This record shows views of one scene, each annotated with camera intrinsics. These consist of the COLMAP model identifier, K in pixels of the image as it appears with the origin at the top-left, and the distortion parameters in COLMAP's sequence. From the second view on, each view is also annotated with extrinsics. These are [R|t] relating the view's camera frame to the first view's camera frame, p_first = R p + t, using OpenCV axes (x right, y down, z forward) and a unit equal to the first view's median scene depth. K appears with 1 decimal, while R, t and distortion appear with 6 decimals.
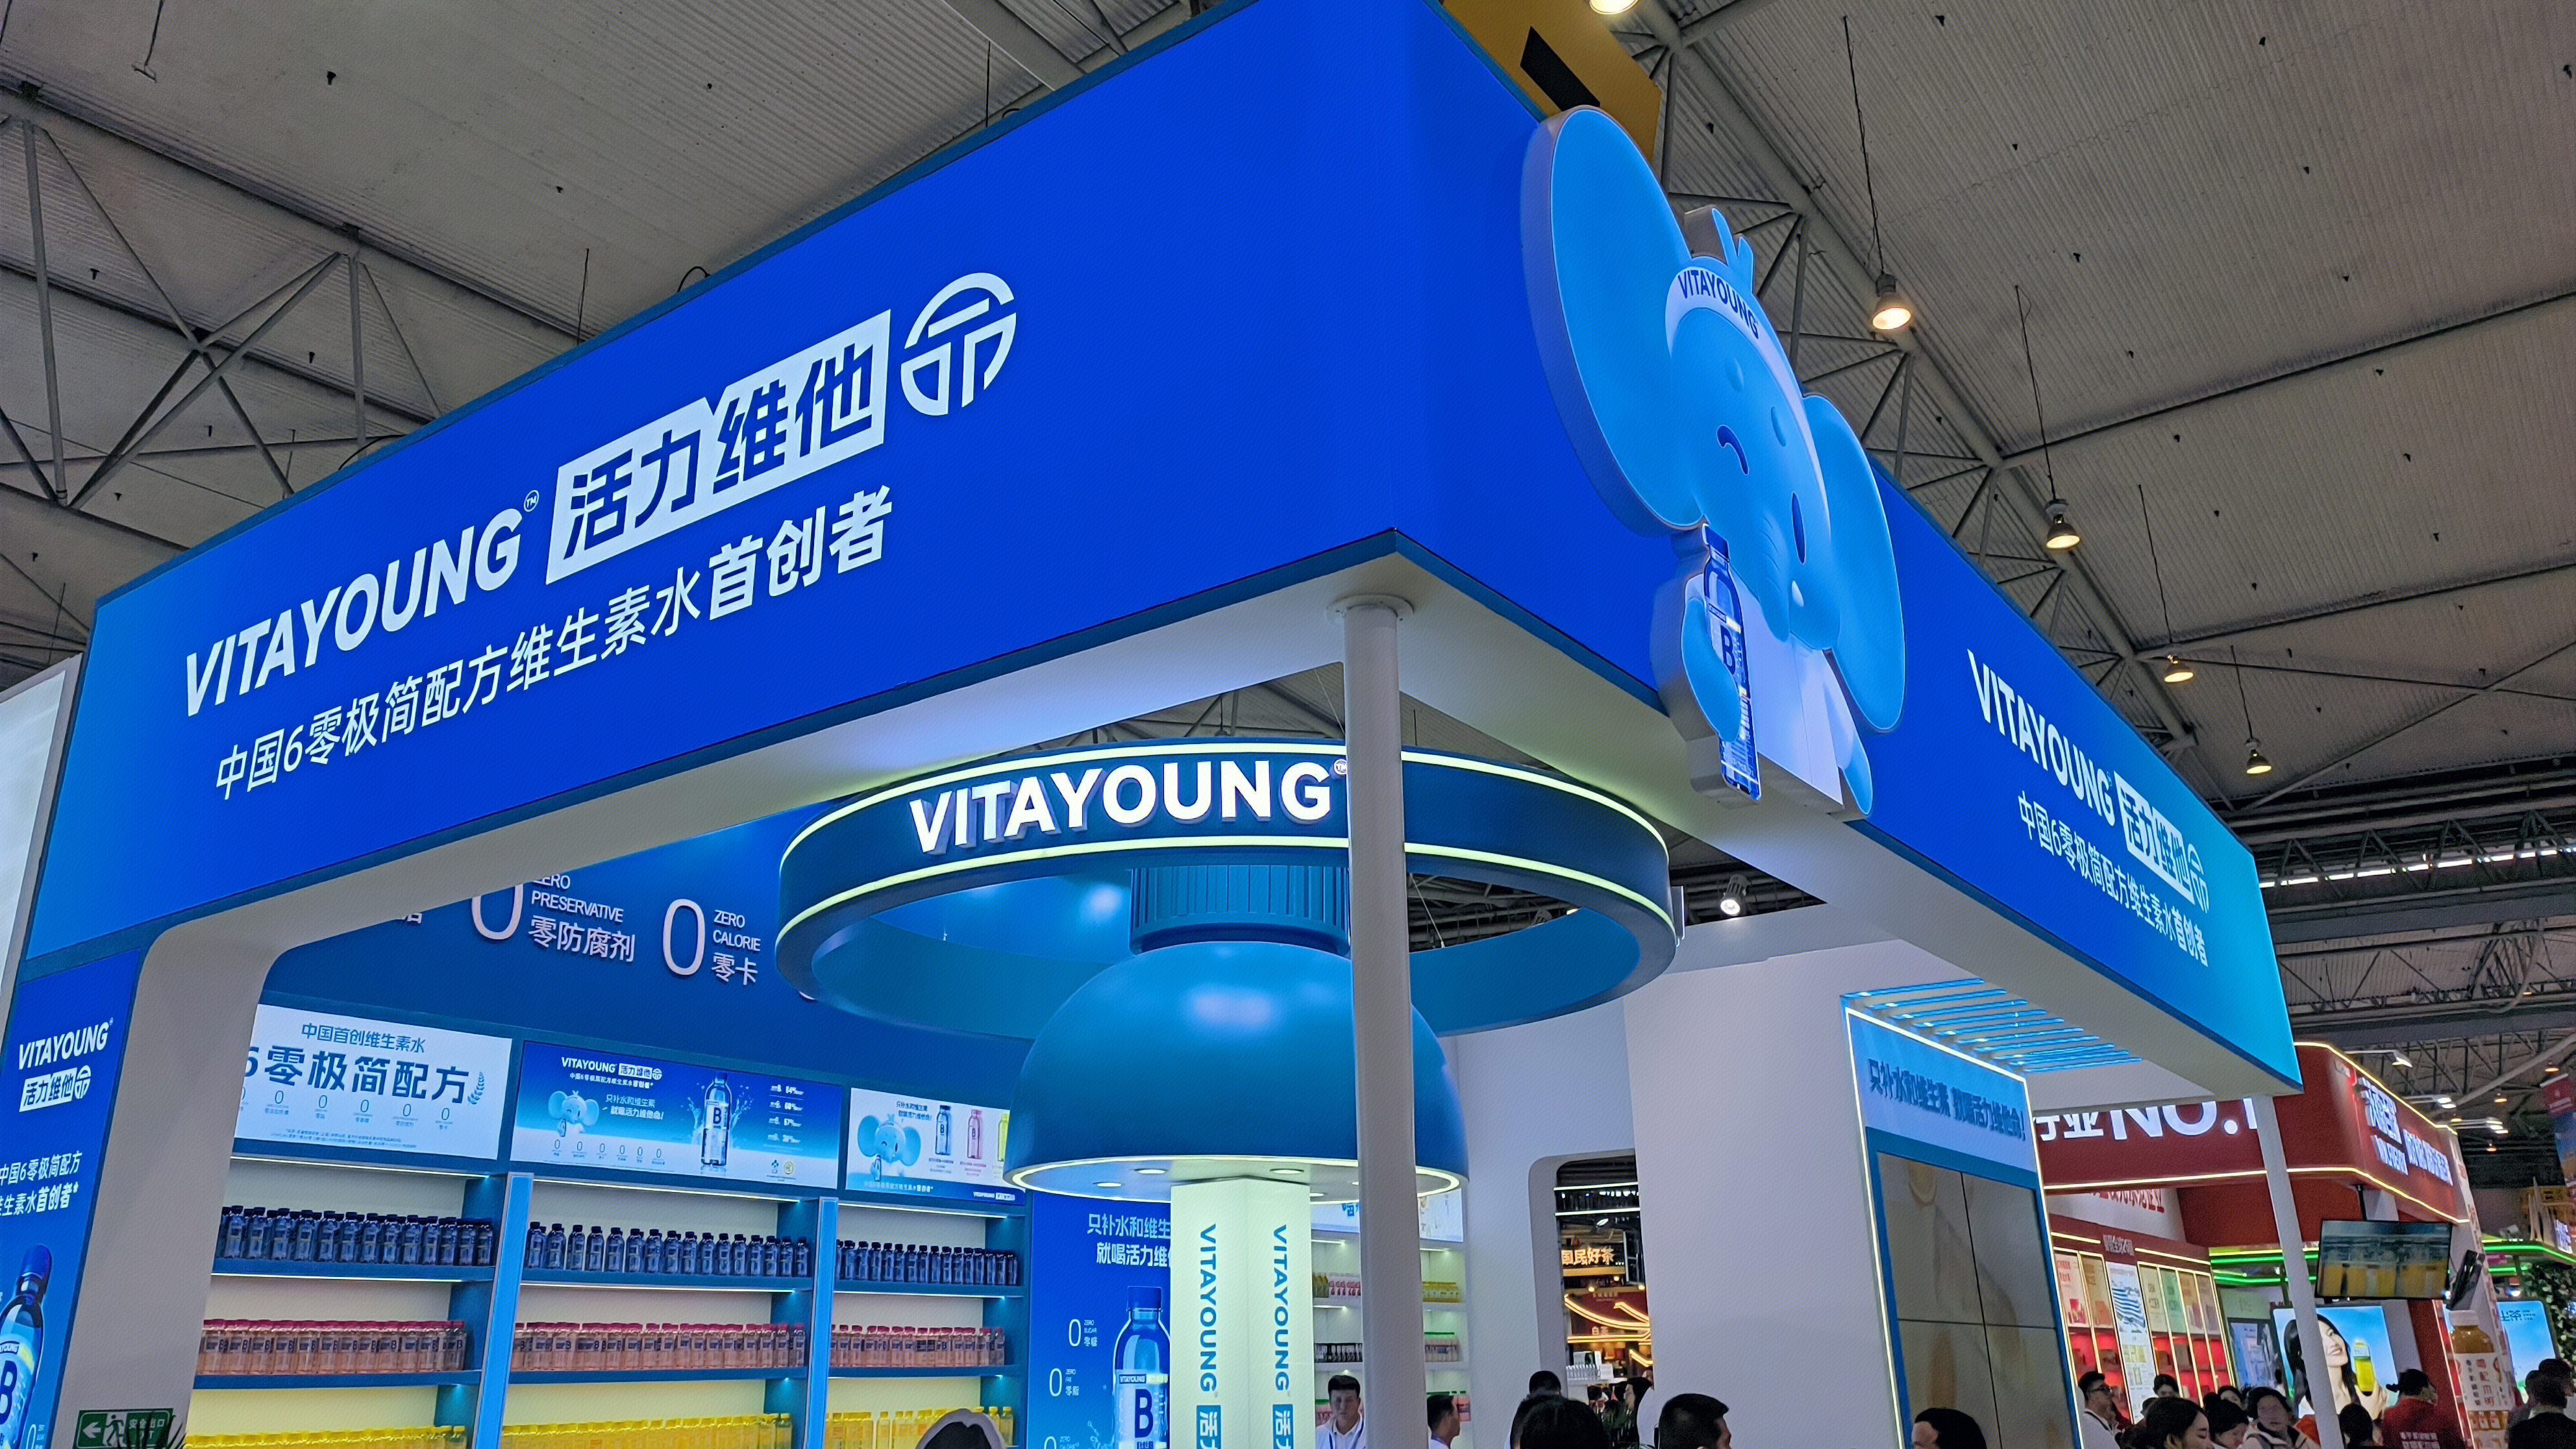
lens RADIAL K [[1878.7, 0, 1282.4], [0, 1878.7, 729.4], [0, 0, 1]] dist [0.038329, -0.020445]
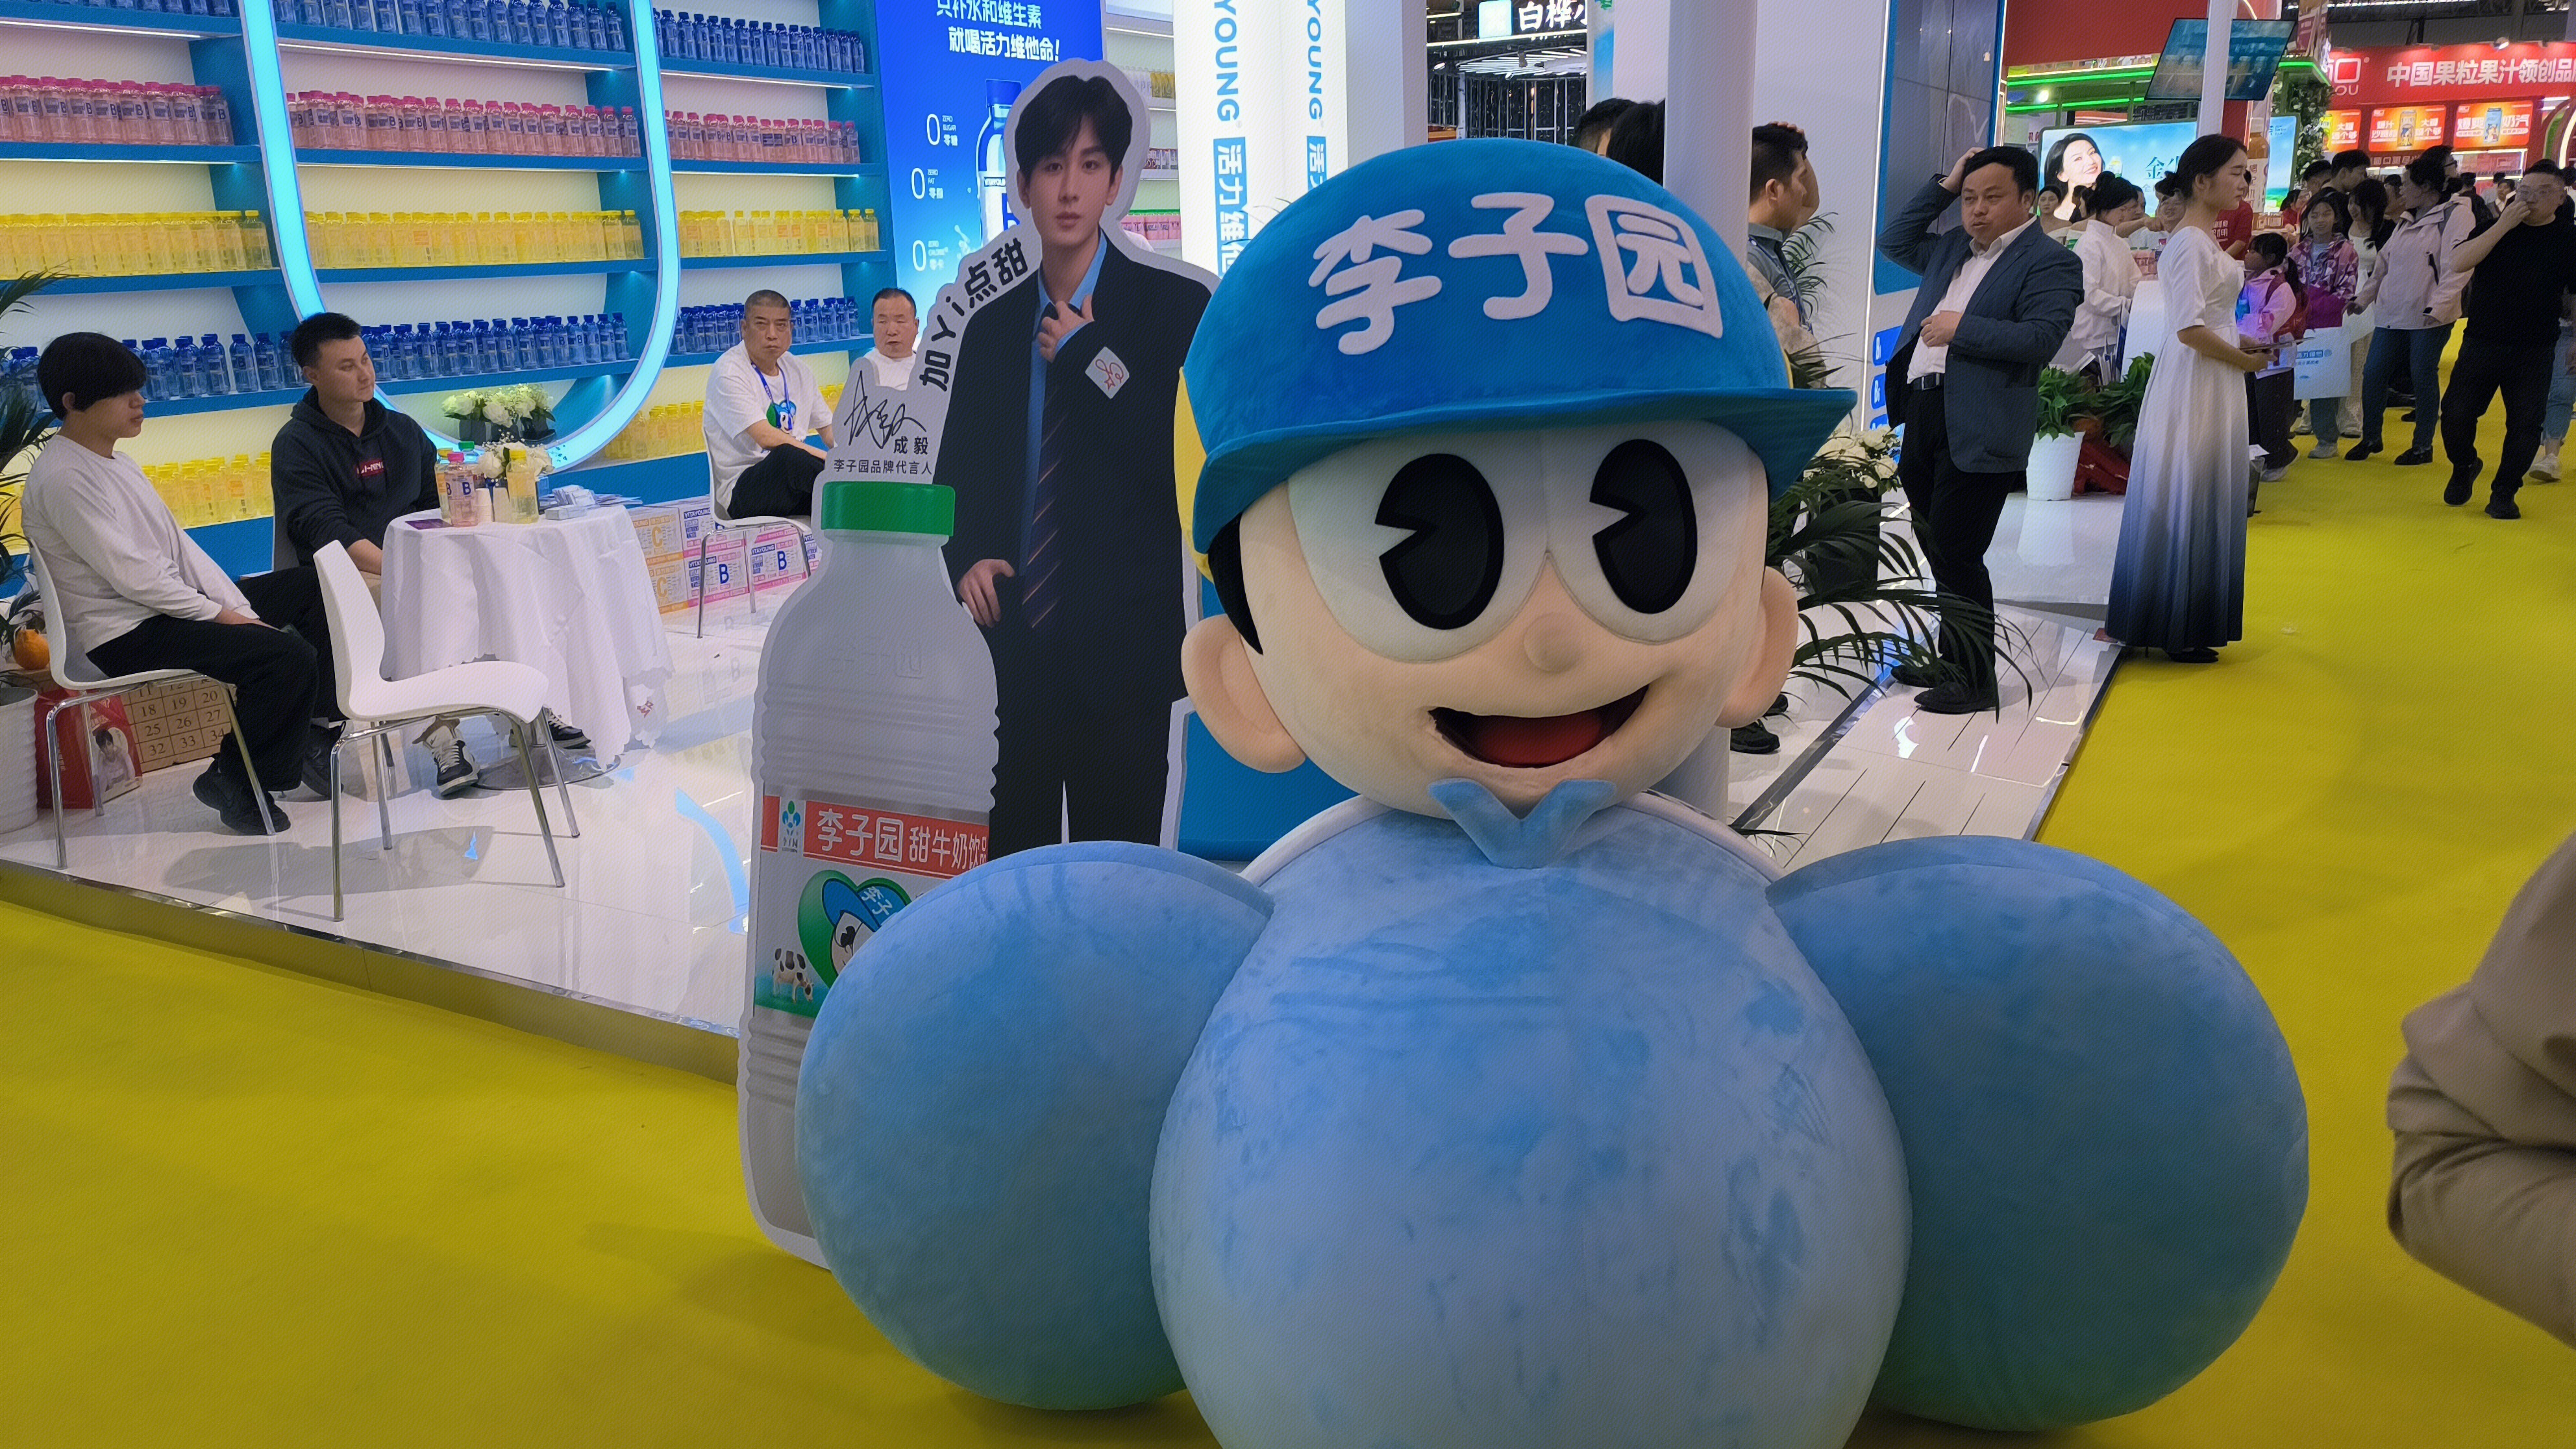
lens RADIAL K [[1878.7, 0, 1280.6], [0, 1878.7, 720.6], [0, 0, 1]] dist [0.038329, -0.020445]
pose [[0.992164, -0.046483, 0.115973, -0.075698], [-0.024903, 0.836024, 0.548127, 0.070690], [-0.122435, -0.546720, 0.828315, 0.101948]]
